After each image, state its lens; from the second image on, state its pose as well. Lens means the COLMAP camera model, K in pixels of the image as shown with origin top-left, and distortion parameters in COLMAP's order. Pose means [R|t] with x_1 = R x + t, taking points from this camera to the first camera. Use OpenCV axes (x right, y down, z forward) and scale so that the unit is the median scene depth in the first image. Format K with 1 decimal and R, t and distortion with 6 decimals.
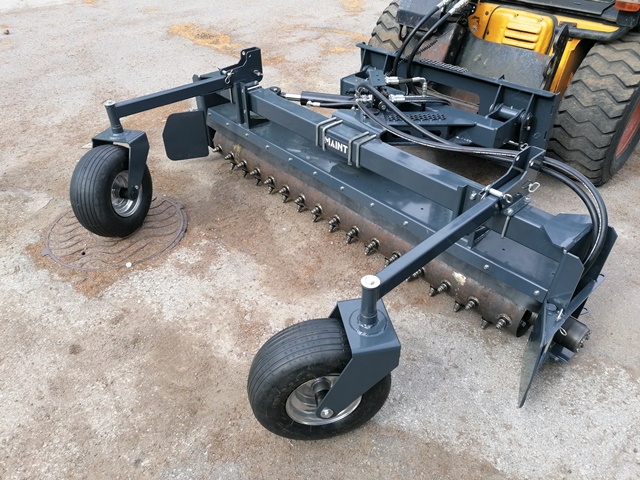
lens RADIAL K [[493.3, 0, 320.1], [0, 493.3, 241.1], [0, 0, 1]] dist [0.045498, -0.003510]
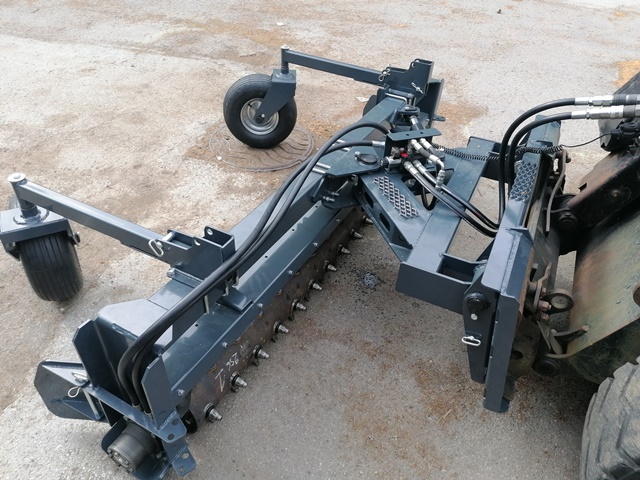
lens RADIAL K [[493.3, 0, 320.6], [0, 493.3, 239.3], [0, 0, 1]] dist [0.045498, -0.003510]
pose [[0.296420, 0.603623, -0.740118, 0.794431], [-0.603076, 0.719203, 0.345031, -0.412538], [0.740564, 0.344073, 0.577216, 0.523148]]
